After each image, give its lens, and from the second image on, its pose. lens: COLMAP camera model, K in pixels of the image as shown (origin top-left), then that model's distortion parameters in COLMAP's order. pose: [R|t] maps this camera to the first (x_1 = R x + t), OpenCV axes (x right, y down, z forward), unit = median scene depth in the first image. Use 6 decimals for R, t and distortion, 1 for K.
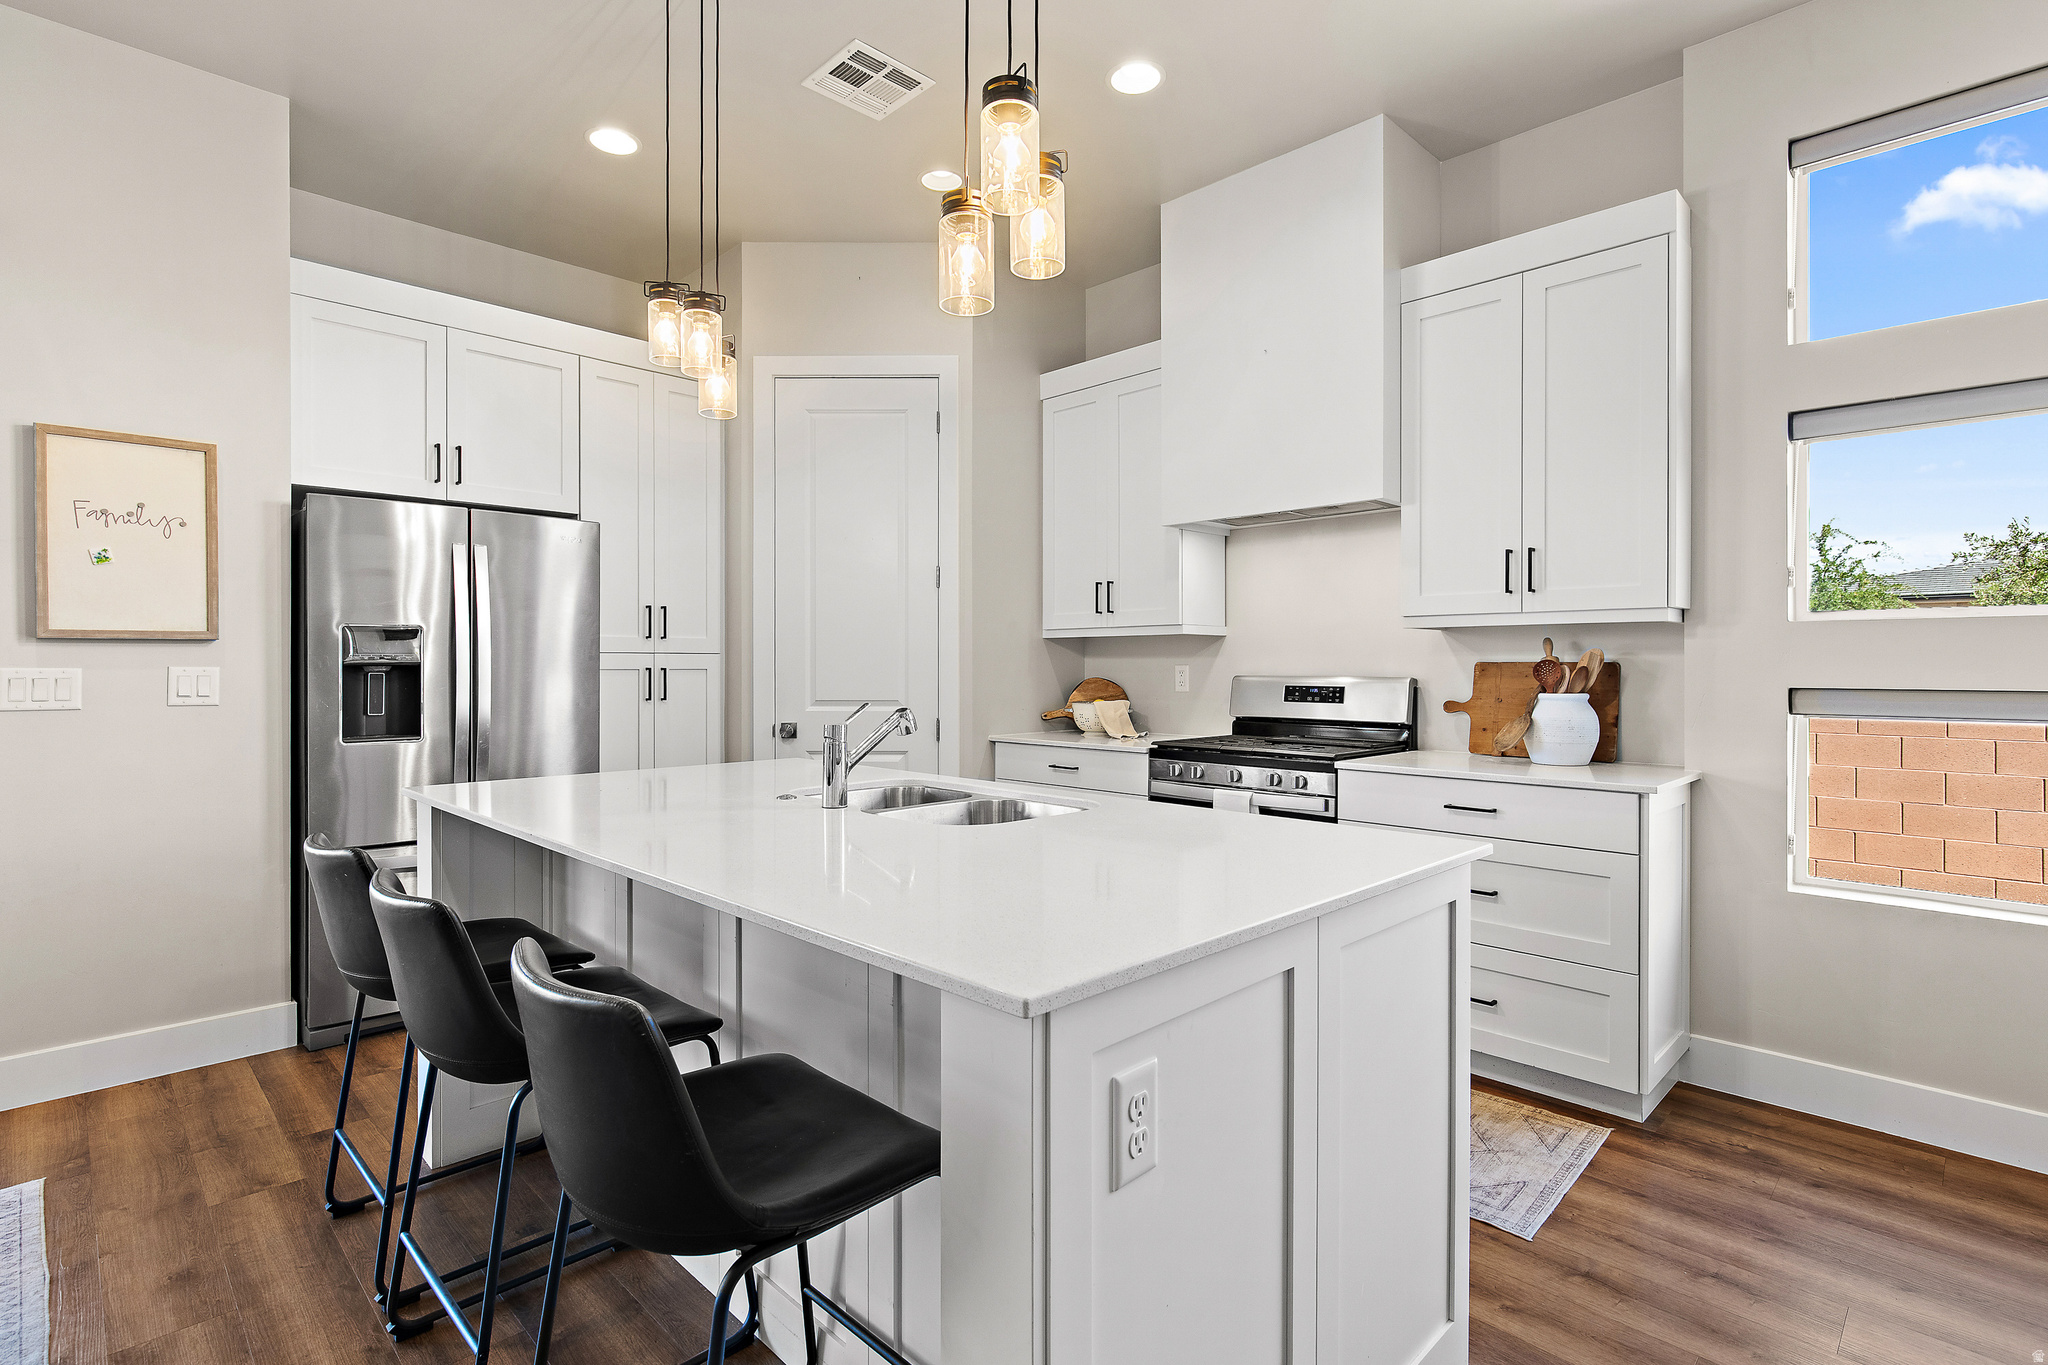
lens RADIAL K [[972.0, 0, 1019.4], [0, 972.0, 680.6], [0, 0, 1]] dist [-0.024246, -0.000402]
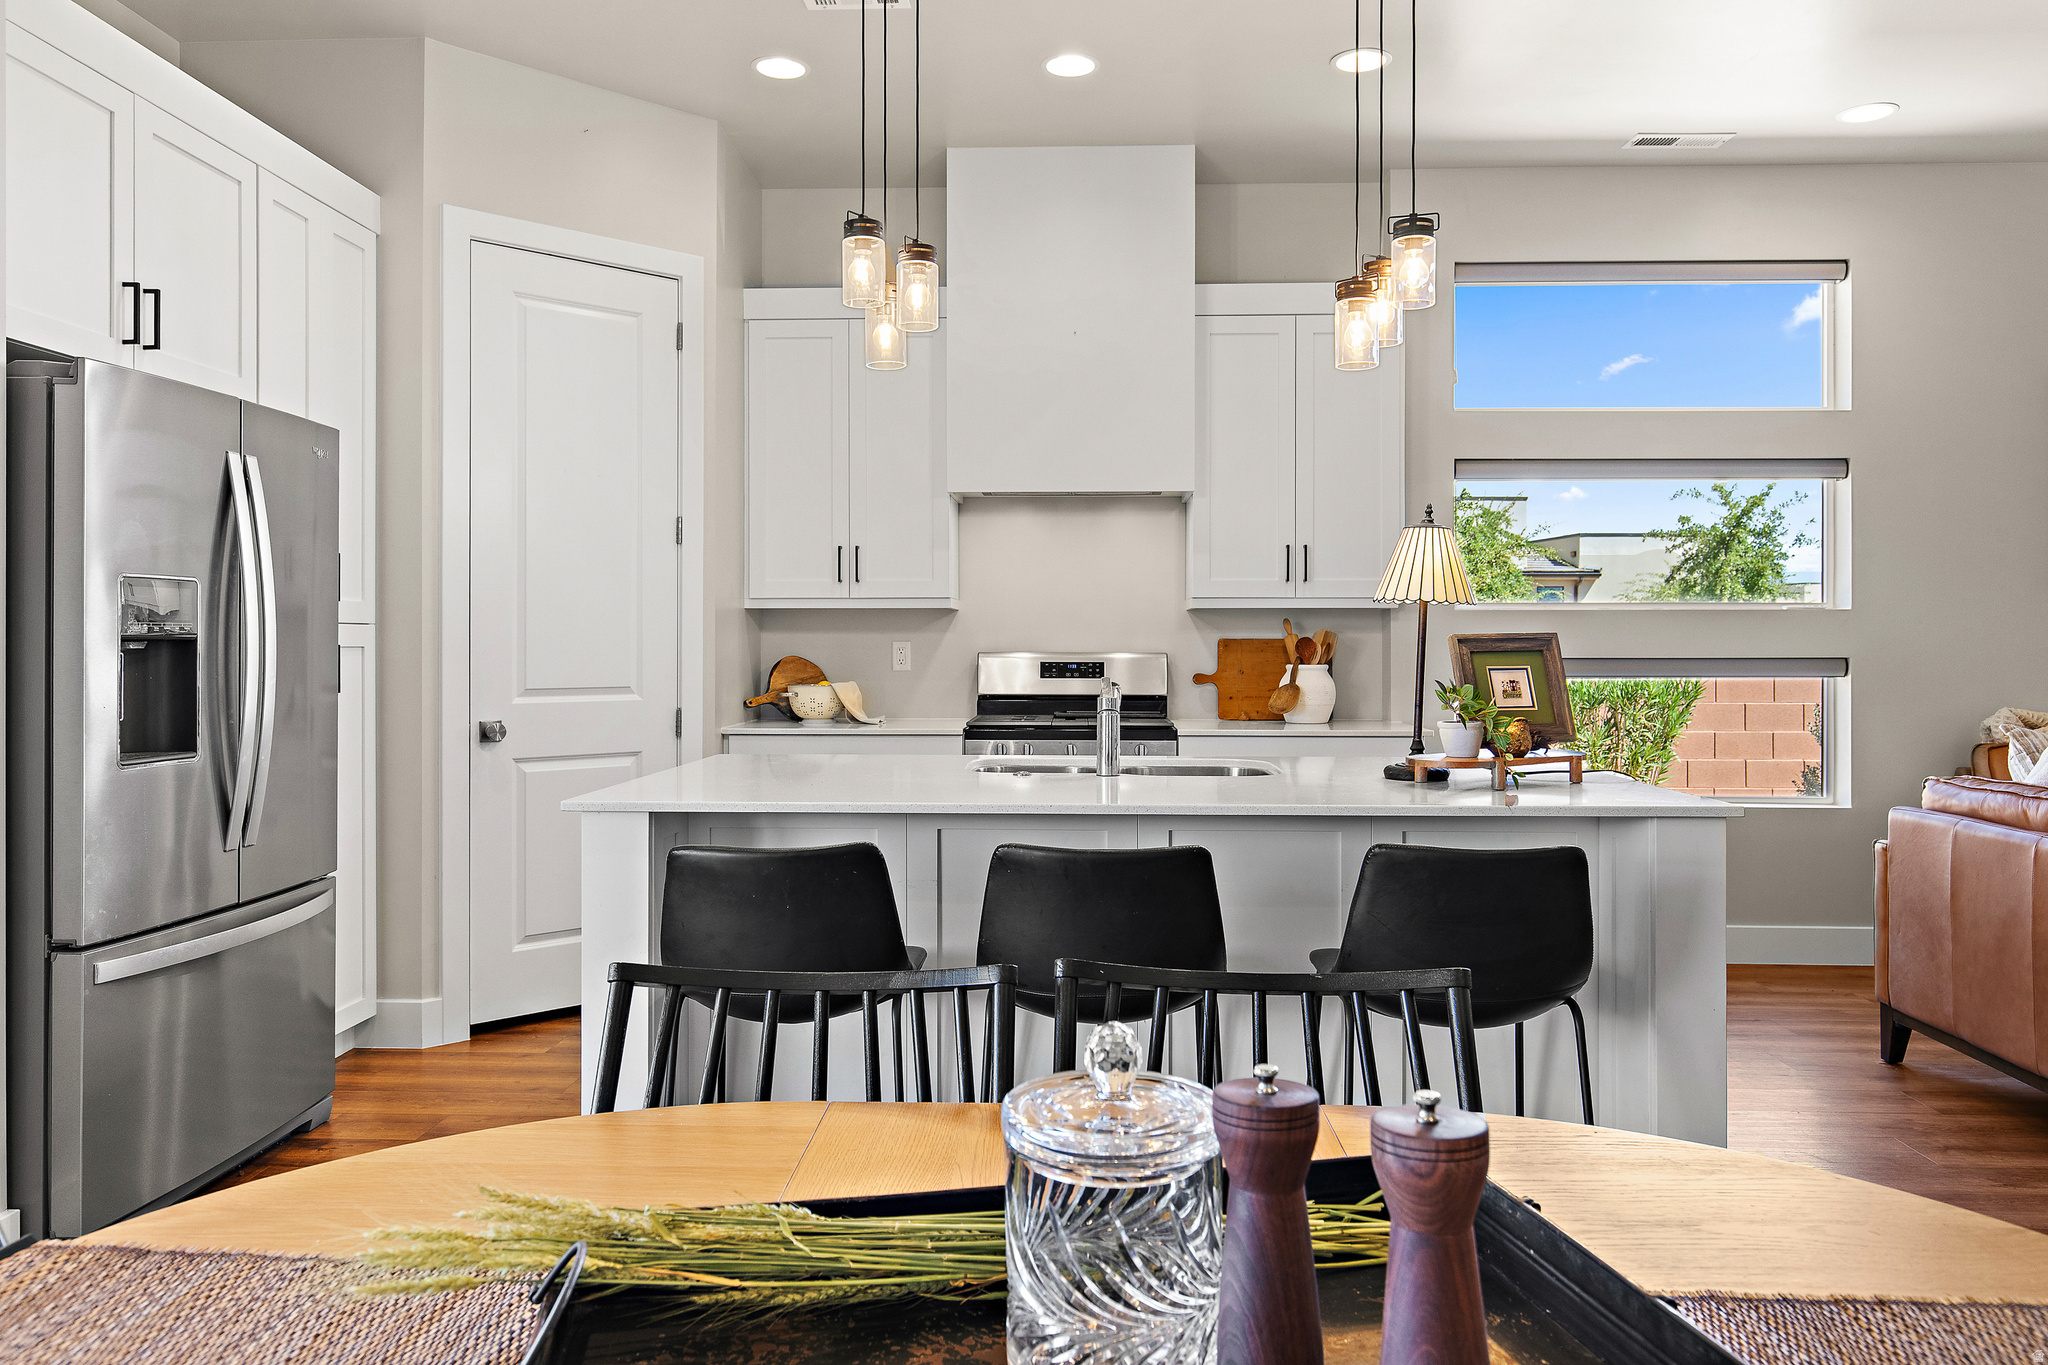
lens RADIAL K [[1404.2, 0, 1025.5], [0, 1404.2, 663.3], [0, 0, 1]] dist [-0.005452, -0.001402]
pose [[0.732933, -0.011223, 0.680208, -0.732066], [0.008935, 0.999936, 0.006870, -0.003628], [-0.680242, 0.001042, 0.732987, -0.041603]]
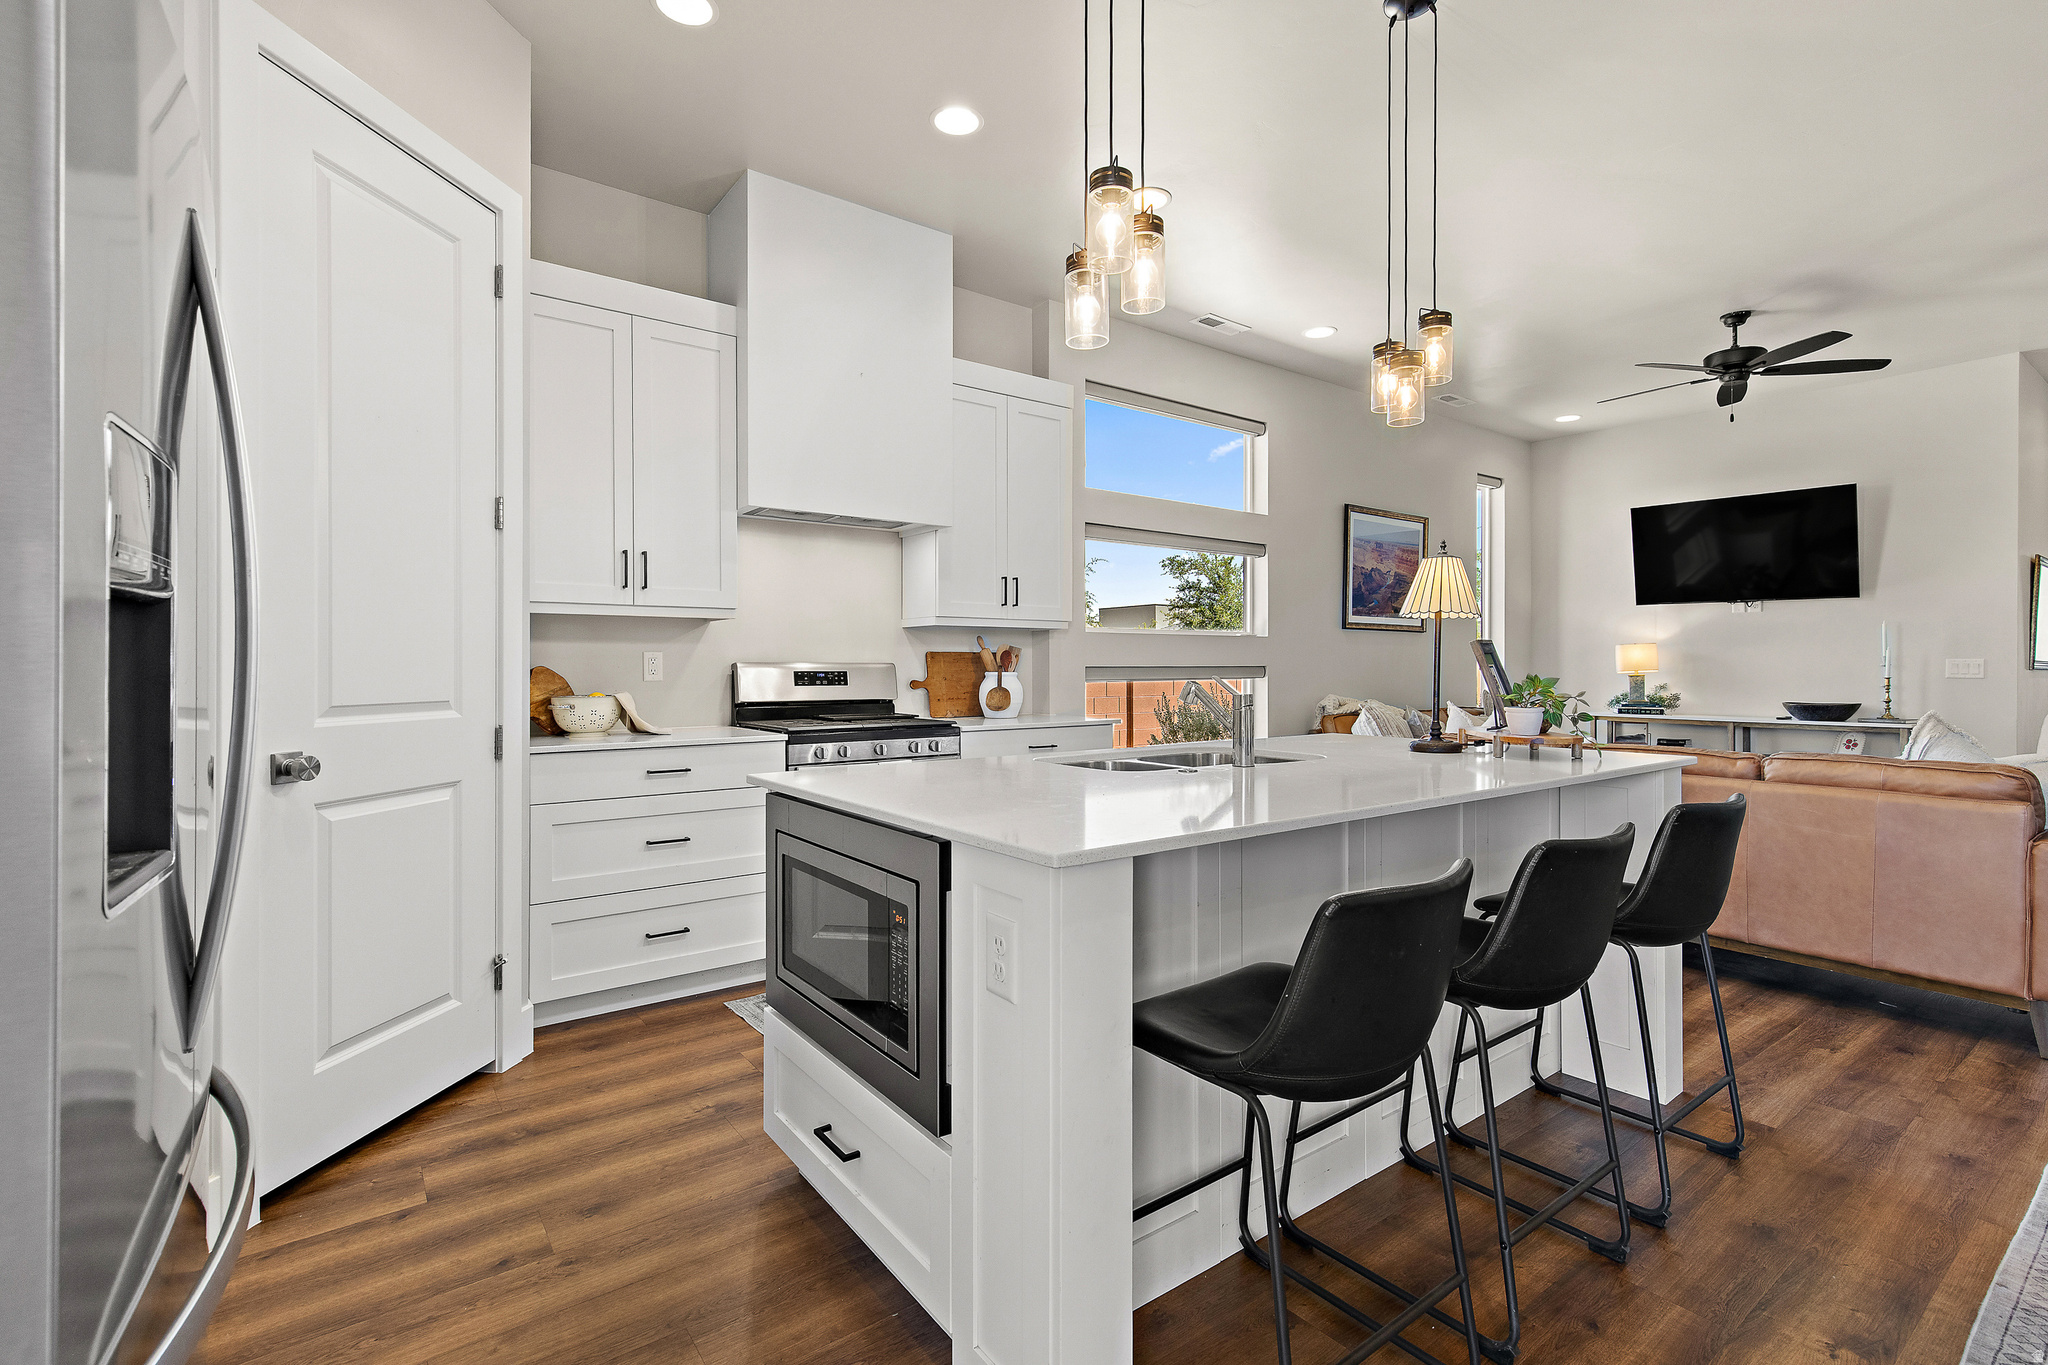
lens RADIAL K [[929.0, 0, 1022.1], [0, 929.0, 680.1], [0, 0, 1]] dist [0.000857, -0.003890]
pose [[0.145775, -0.017161, 0.989169, -0.737163], [0.012066, 0.999806, 0.015567, 0.002097], [-0.989244, 0.009666, 0.145954, 0.611886]]
